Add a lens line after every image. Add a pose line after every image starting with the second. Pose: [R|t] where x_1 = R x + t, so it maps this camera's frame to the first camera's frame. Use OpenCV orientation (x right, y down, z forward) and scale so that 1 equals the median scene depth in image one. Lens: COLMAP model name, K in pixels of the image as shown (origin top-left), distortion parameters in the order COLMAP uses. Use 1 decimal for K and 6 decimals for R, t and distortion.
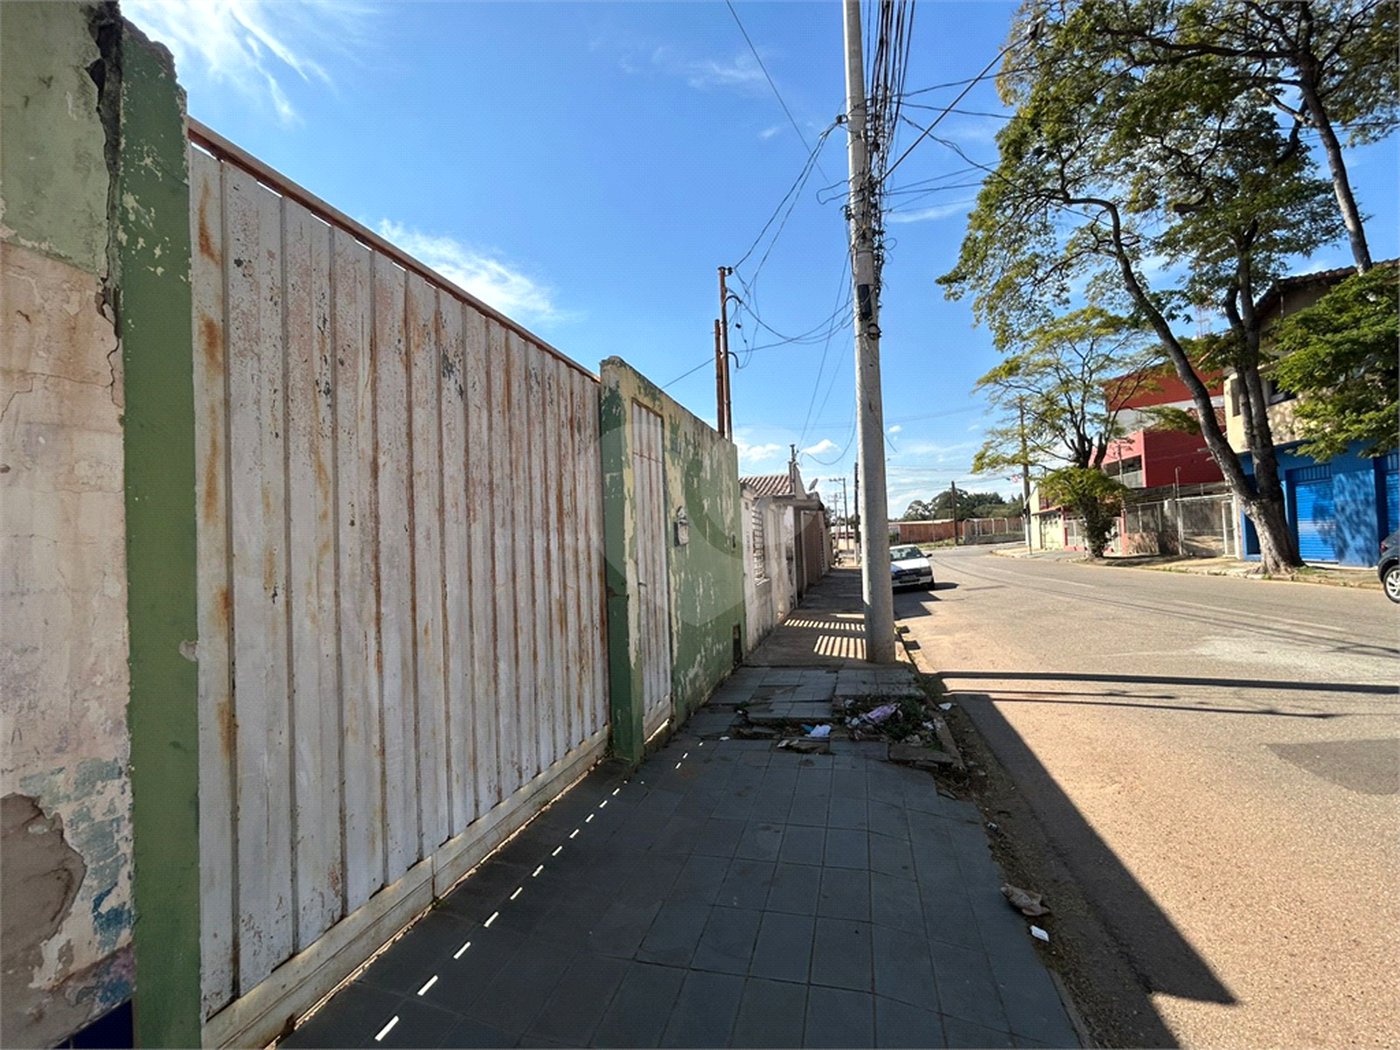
lens RADIAL K [[646.9, 0, 696.4], [0, 646.9, 525.8], [0, 0, 1]] dist [-0.000565, 0.000376]
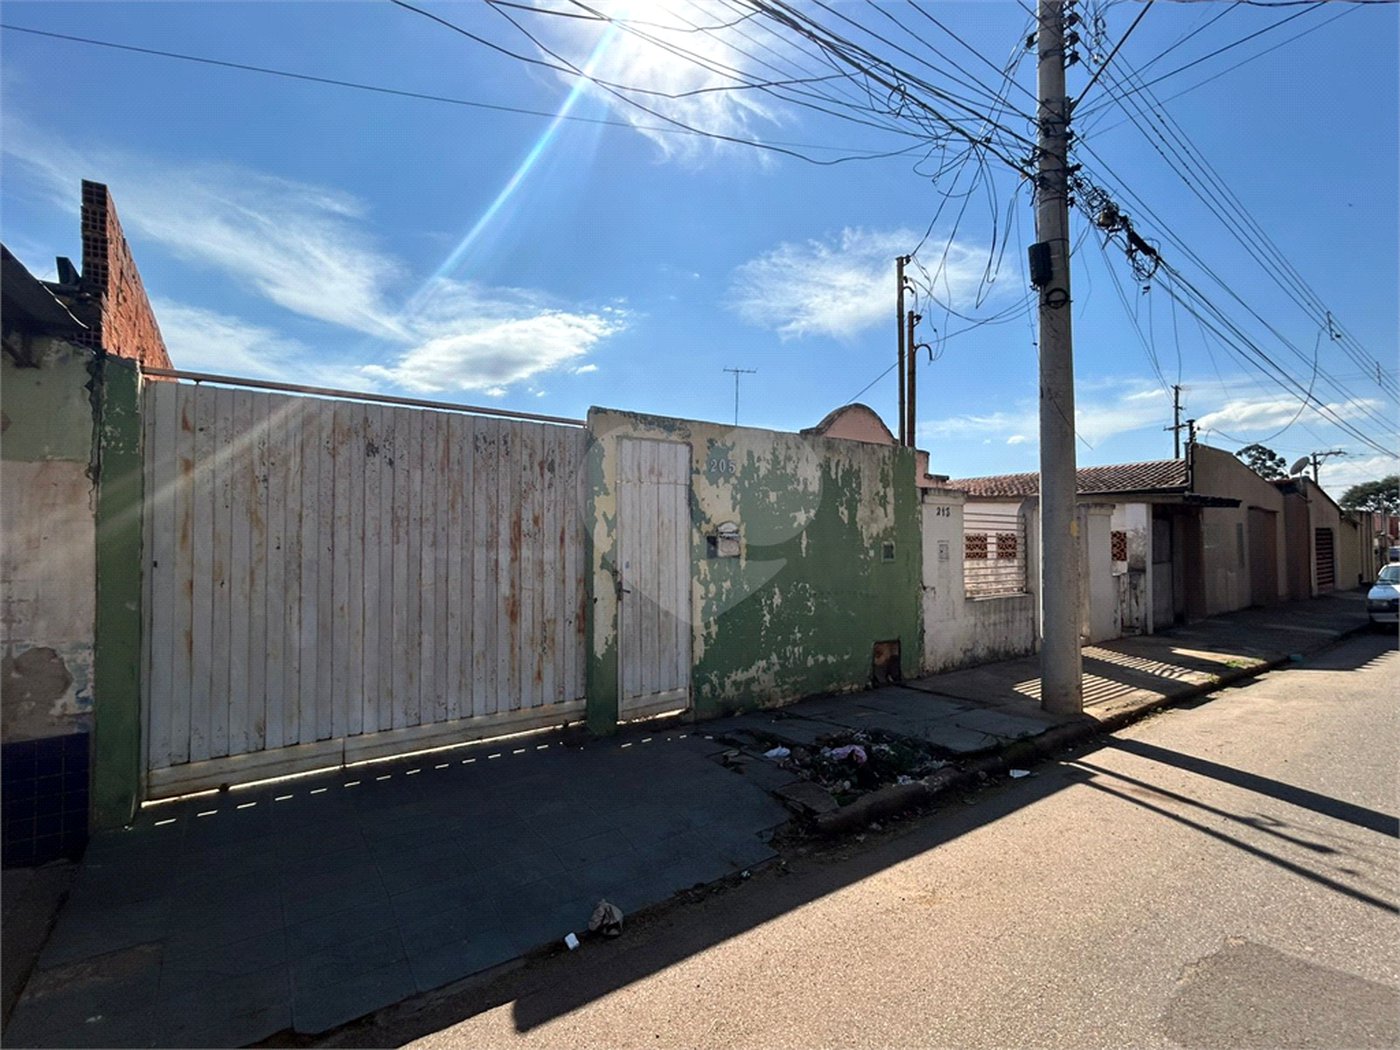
lens RADIAL K [[646.9, 0, 696.4], [0, 646.9, 525.8], [0, 0, 1]] dist [-0.000565, 0.000376]
pose [[0.758862, 0.024871, -0.650776, 1.381916], [-0.009251, 0.999581, 0.027414, -0.111849], [0.651185, -0.014783, 0.758775, 0.305099]]
